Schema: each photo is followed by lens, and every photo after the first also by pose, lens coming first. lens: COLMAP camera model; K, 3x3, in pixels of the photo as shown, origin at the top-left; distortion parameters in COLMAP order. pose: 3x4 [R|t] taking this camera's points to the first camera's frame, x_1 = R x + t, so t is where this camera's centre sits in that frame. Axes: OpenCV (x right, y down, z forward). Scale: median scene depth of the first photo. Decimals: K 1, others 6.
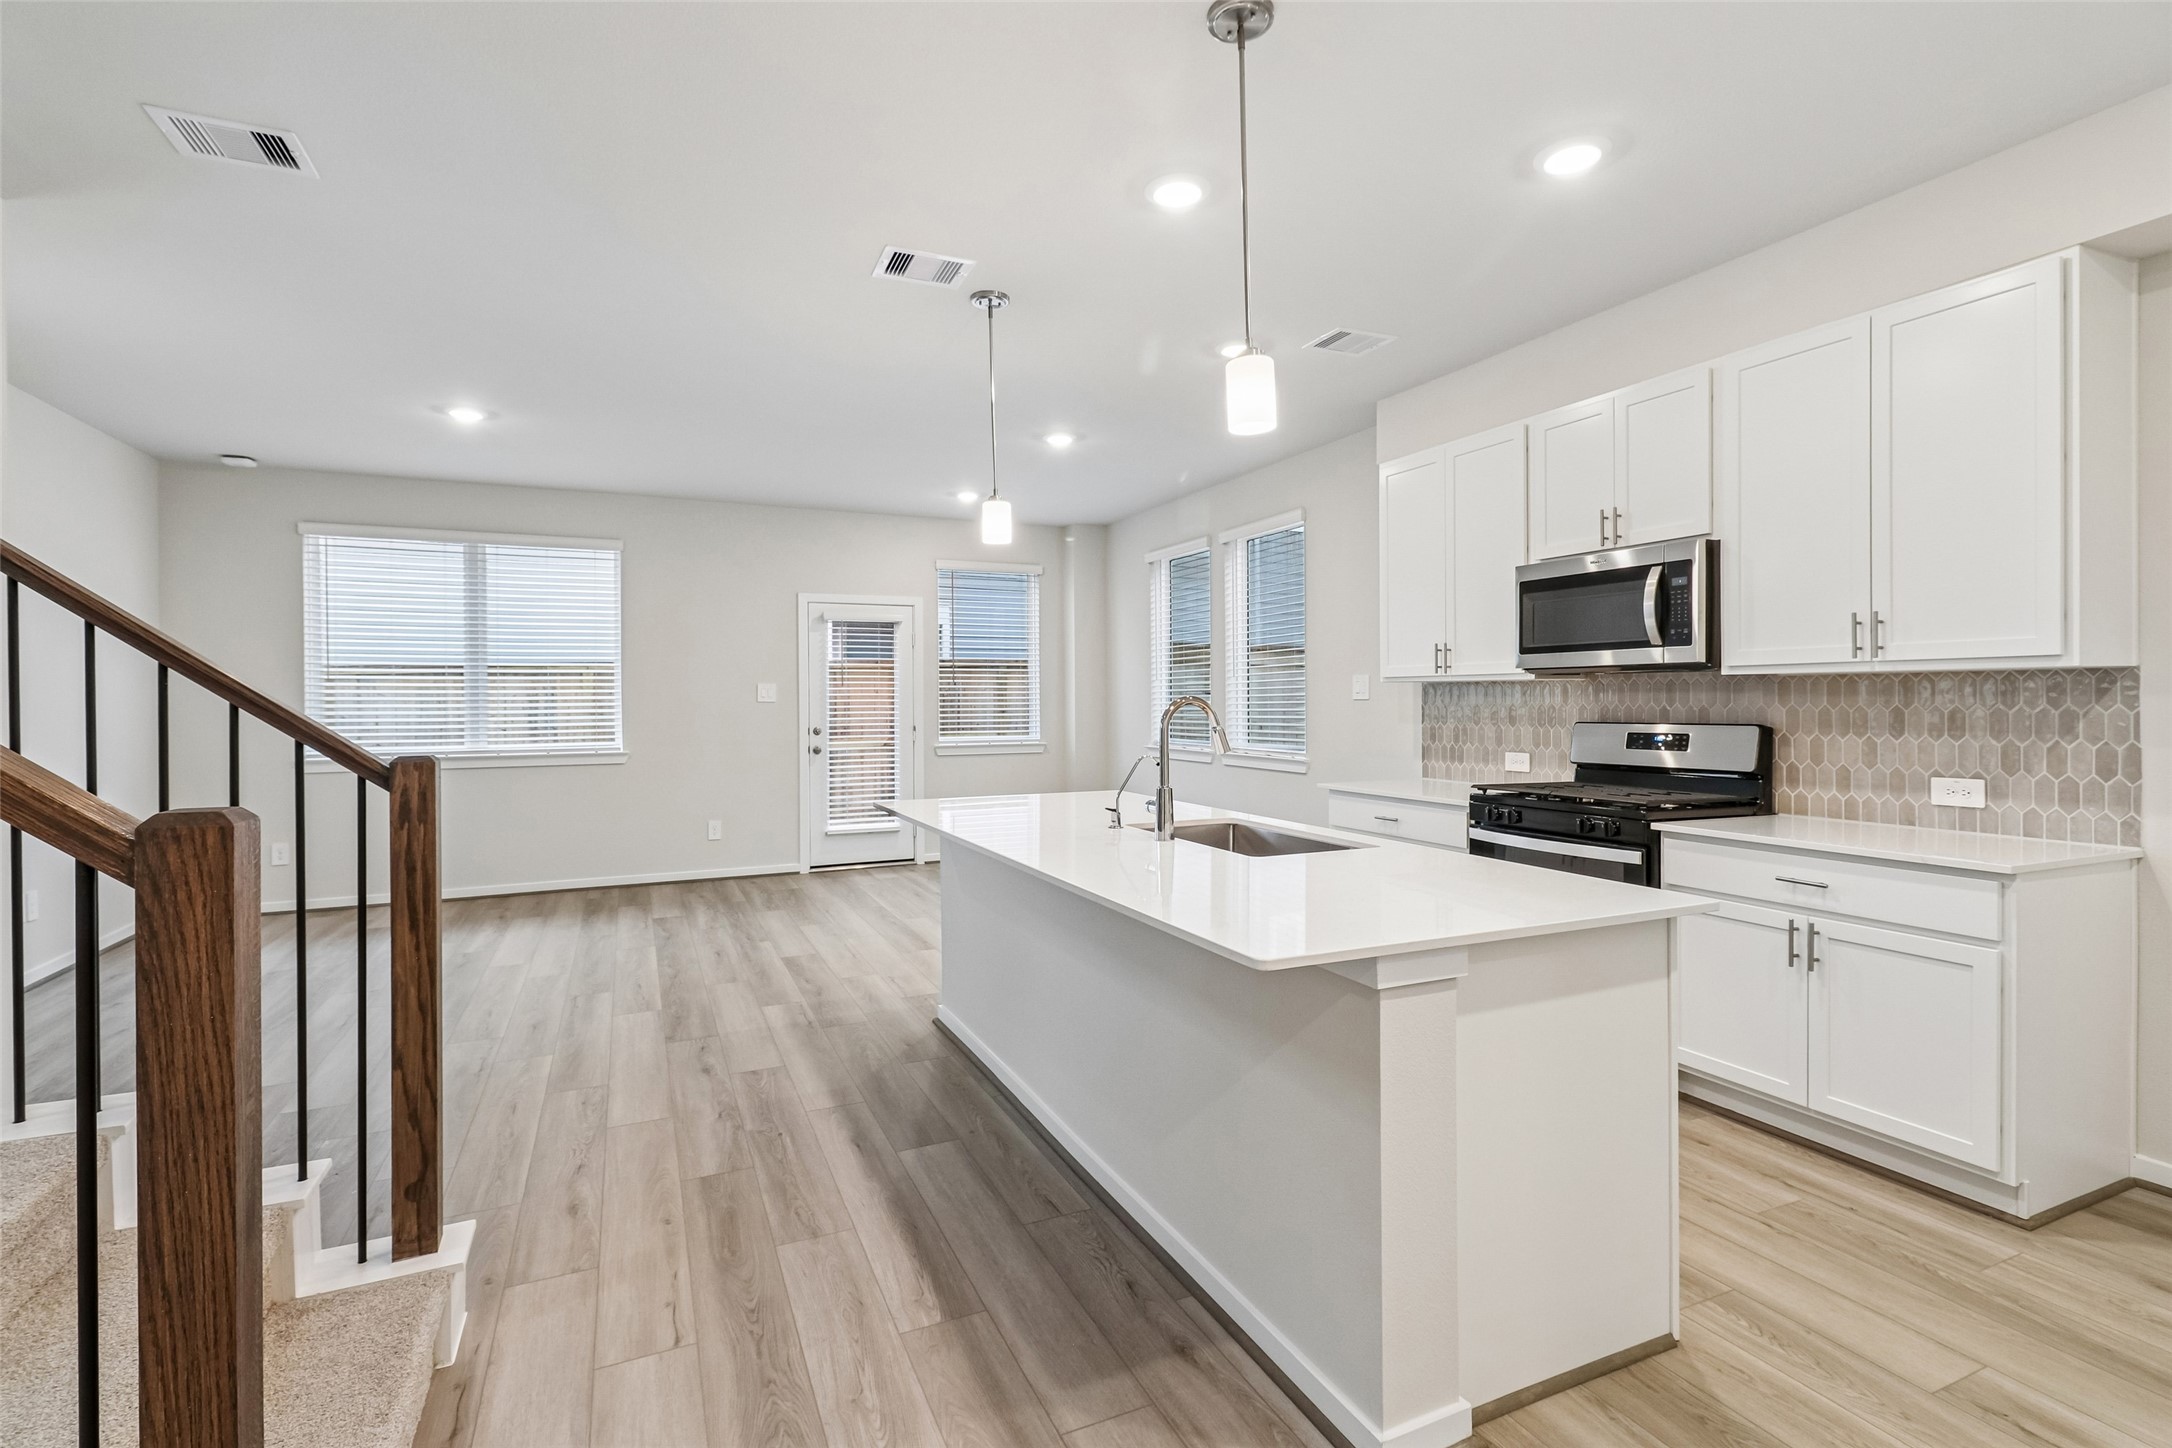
lens RADIAL K [[1006.7, 0, 1079.9], [0, 1006.7, 707.2], [0, 0, 1]] dist [0.014803, -0.004795]
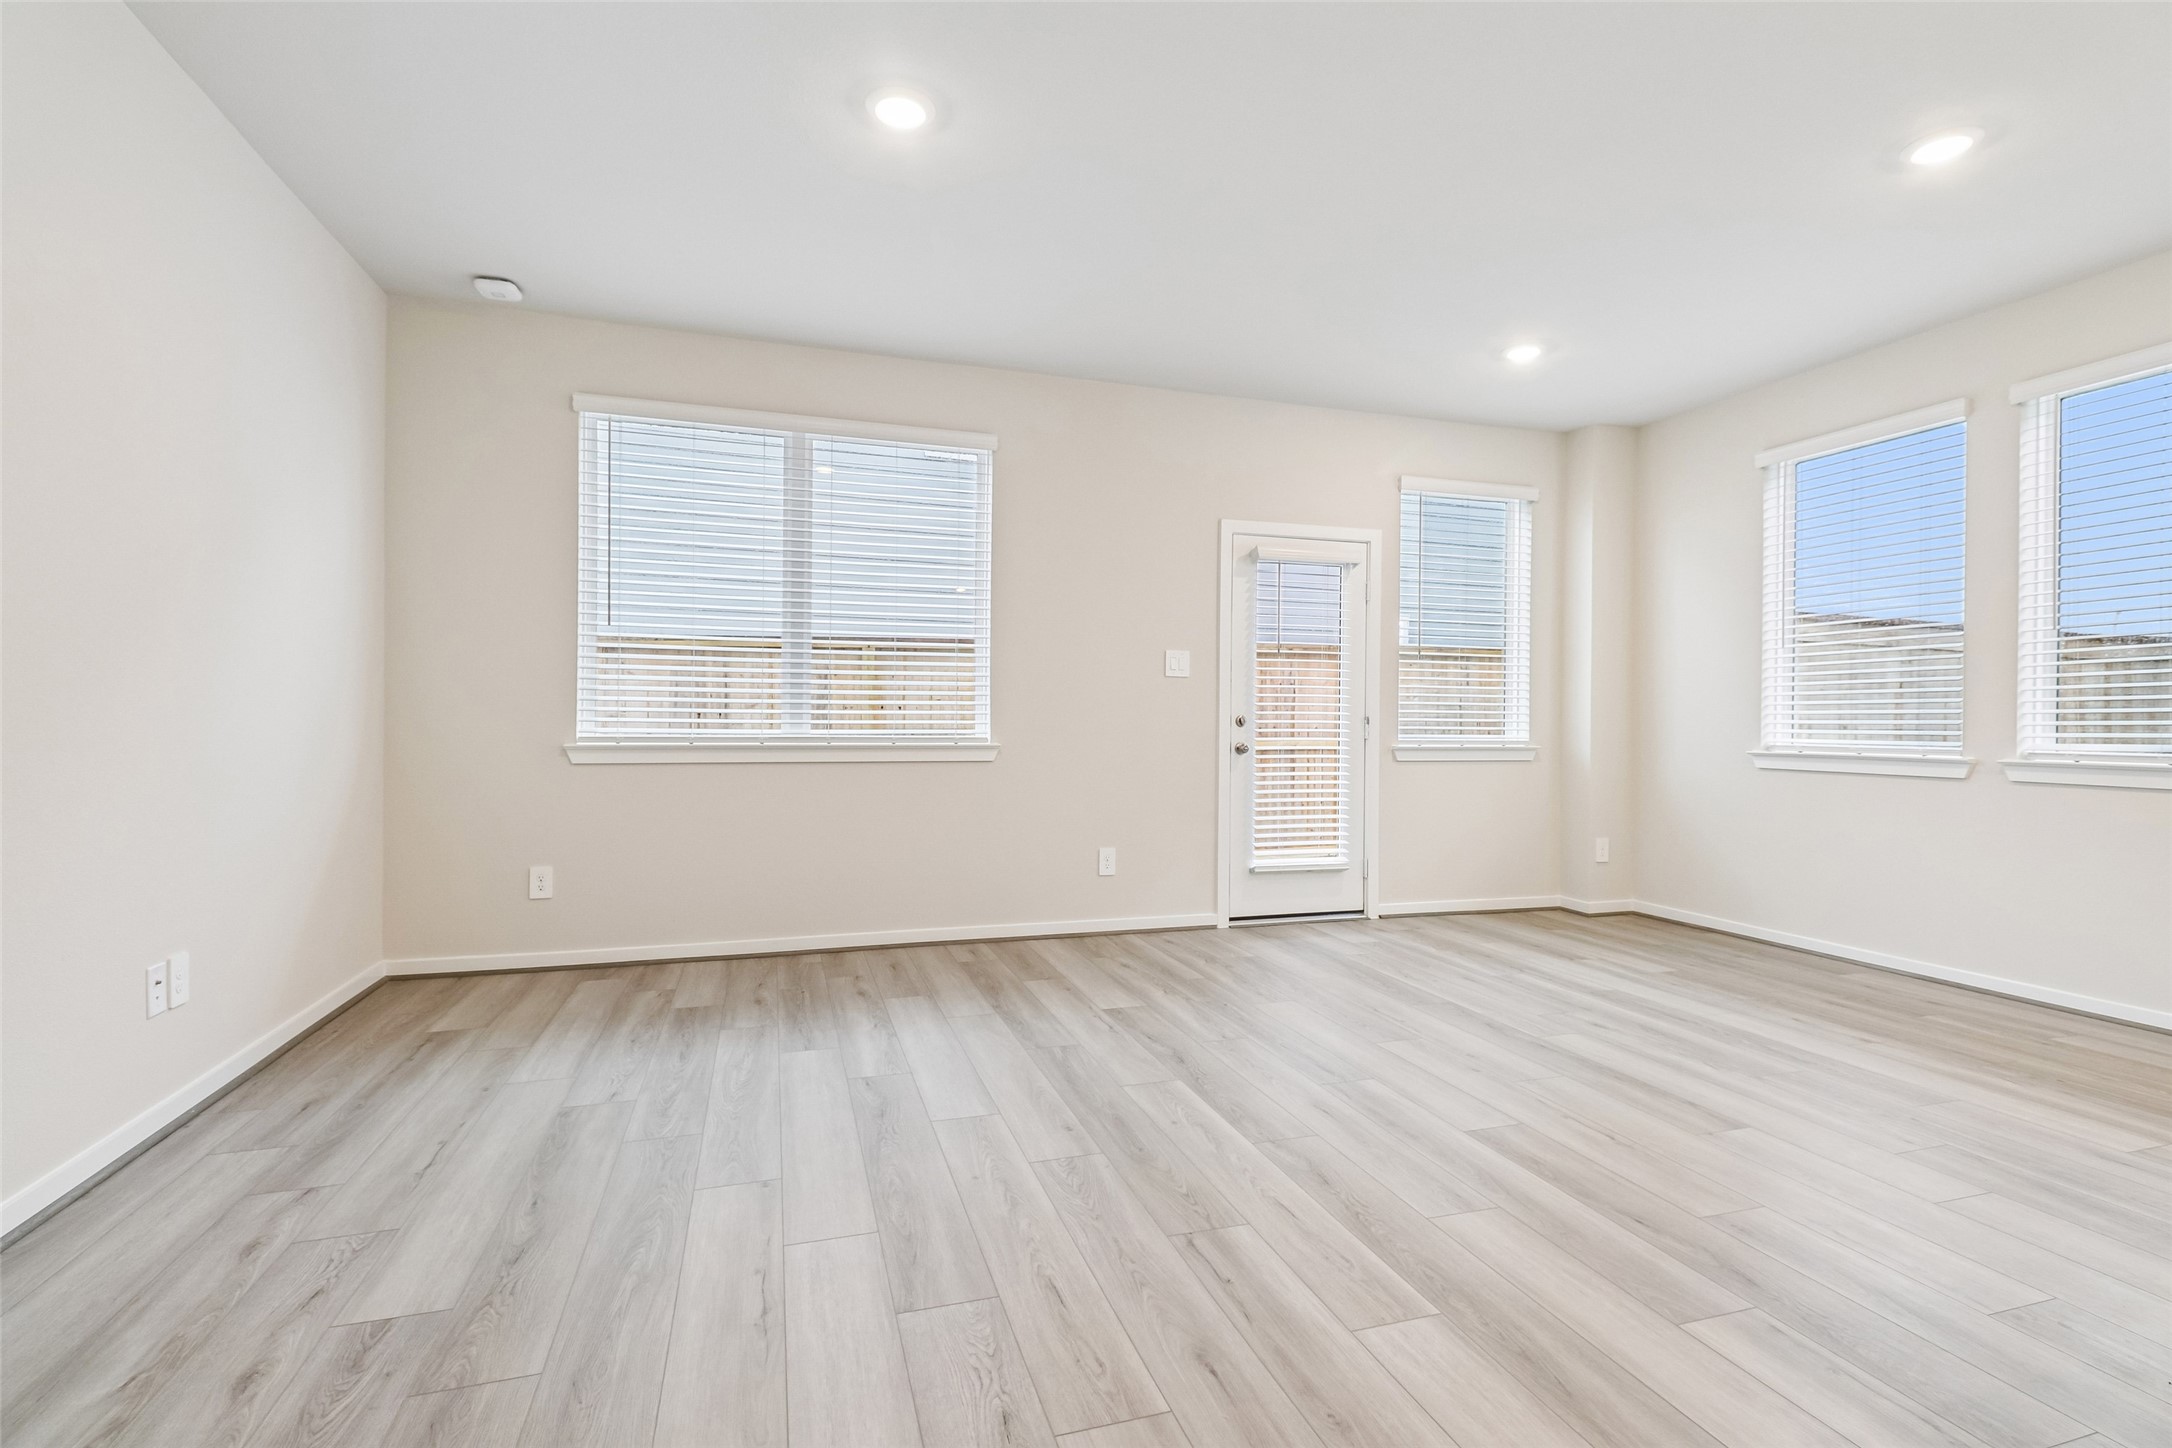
lens RADIAL K [[1006.7, 0, 1086.5], [0, 1006.7, 722.4], [0, 0, 1]] dist [0.014803, -0.004795]
pose [[0.992748, 0.013638, -0.119437, -0.489207], [-0.014208, 0.999891, -0.003921, 0.049786], [0.119371, 0.005589, 0.992834, 0.525770]]
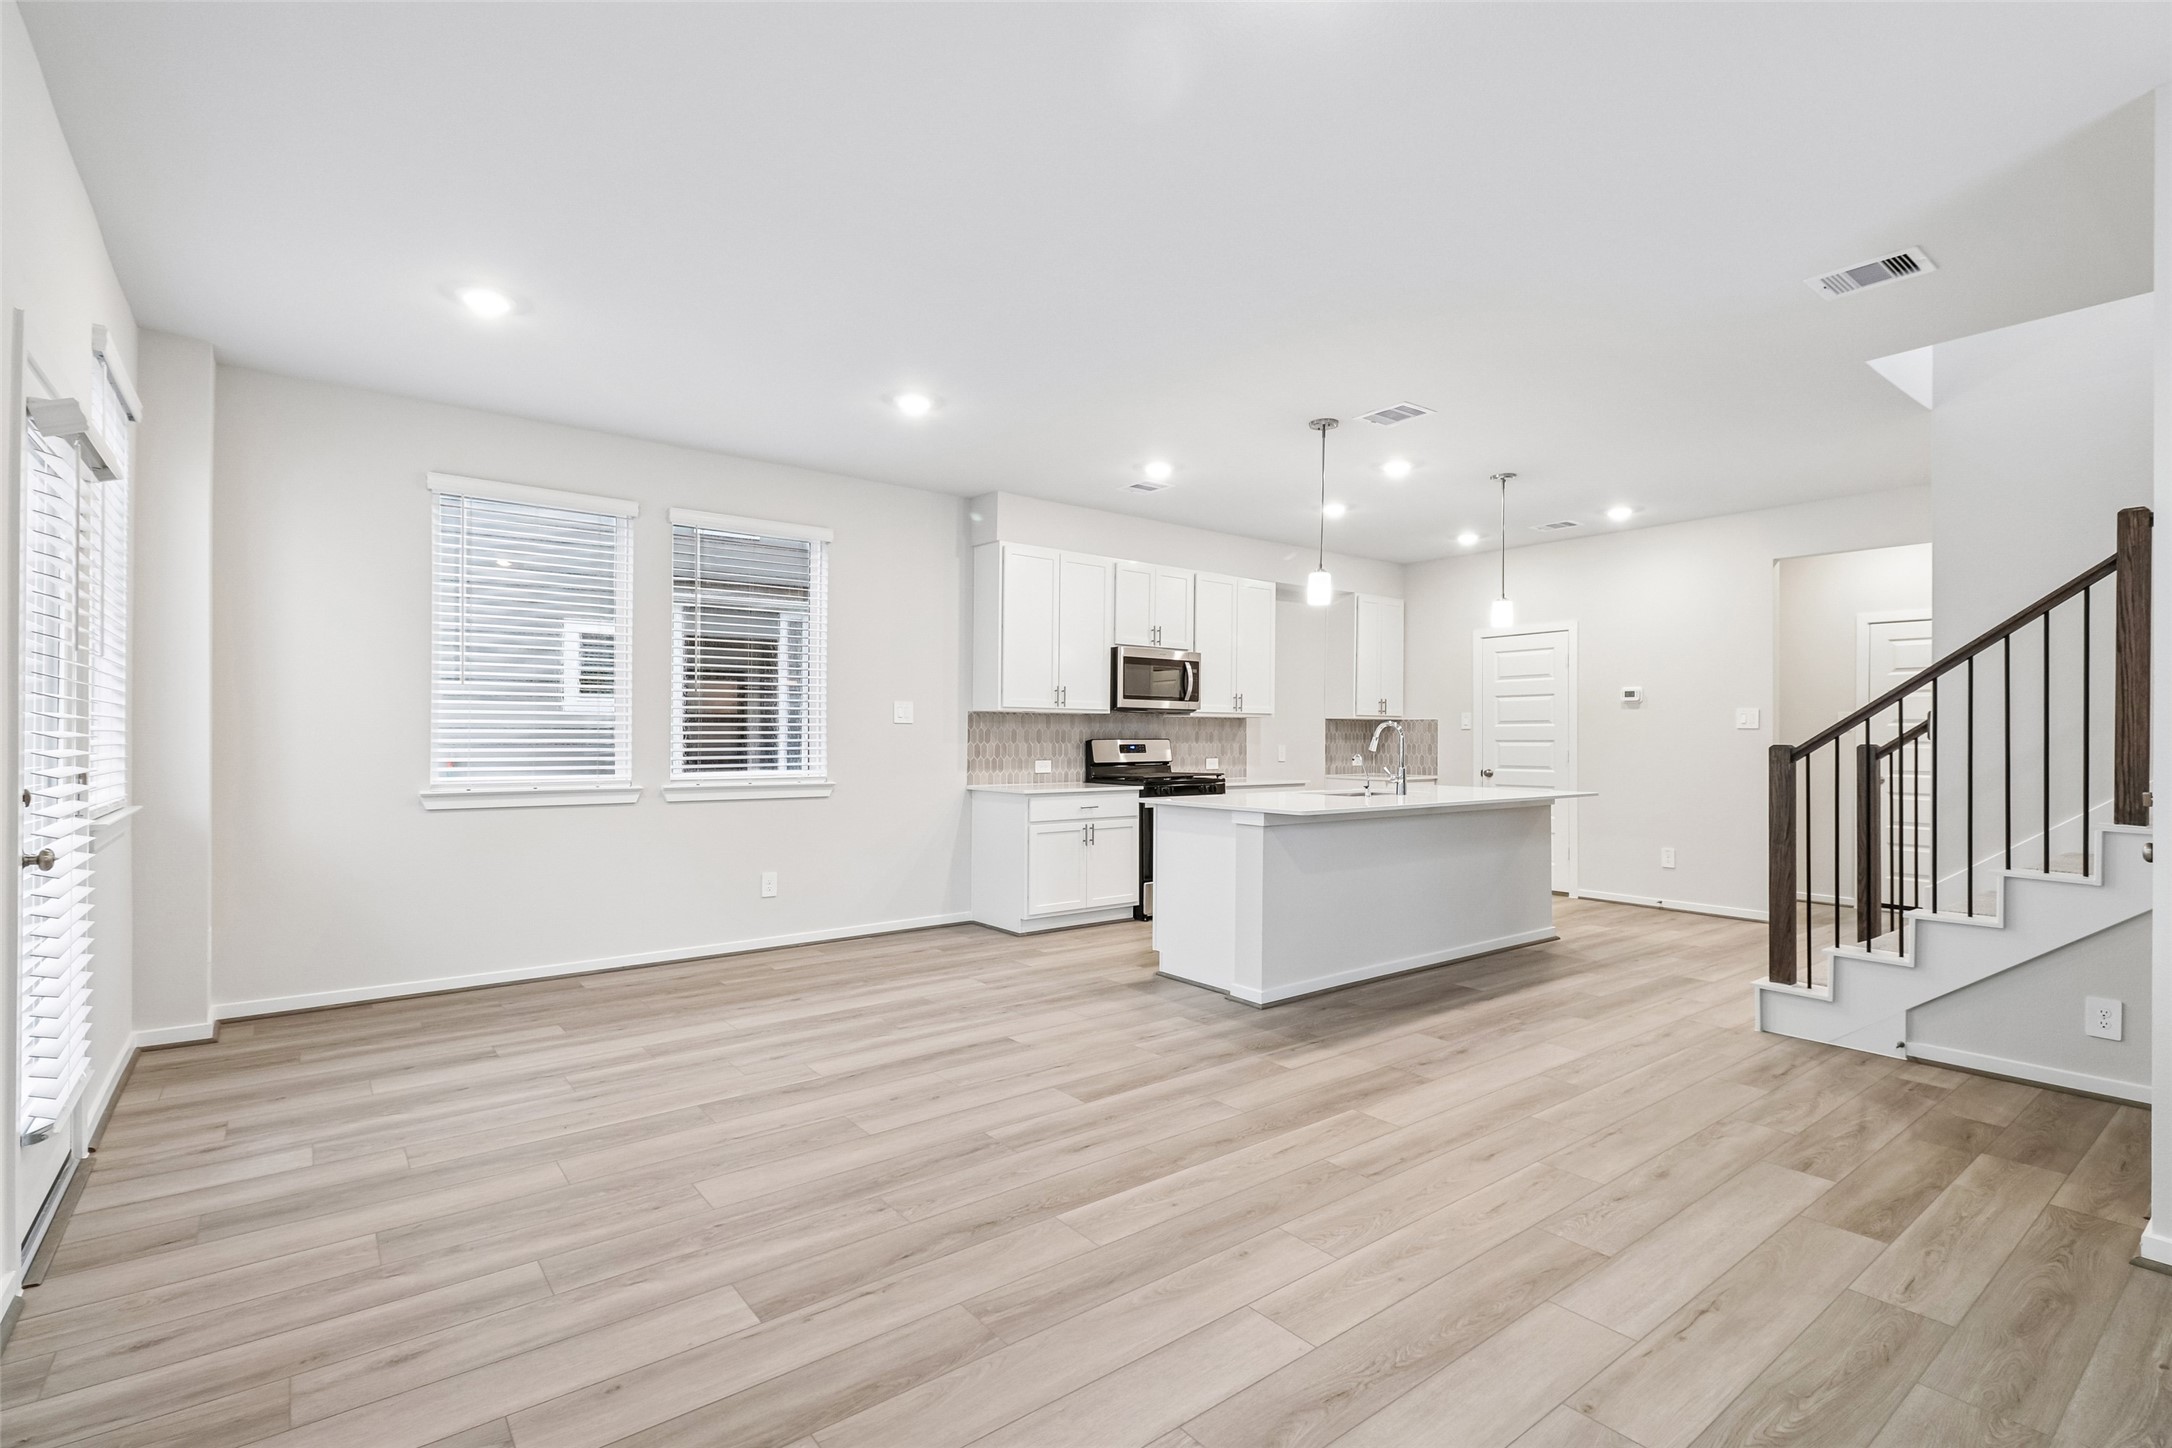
lens RADIAL K [[1006.7, 0, 1068.8], [0, 1006.7, 736.3], [0, 0, 1]] dist [0.014803, -0.004795]
pose [[-0.229731, 0.000944, 0.973254, -1.067101], [0.002595, 0.999997, -0.000357, 0.009392], [-0.973251, 0.002443, -0.229732, 1.321901]]
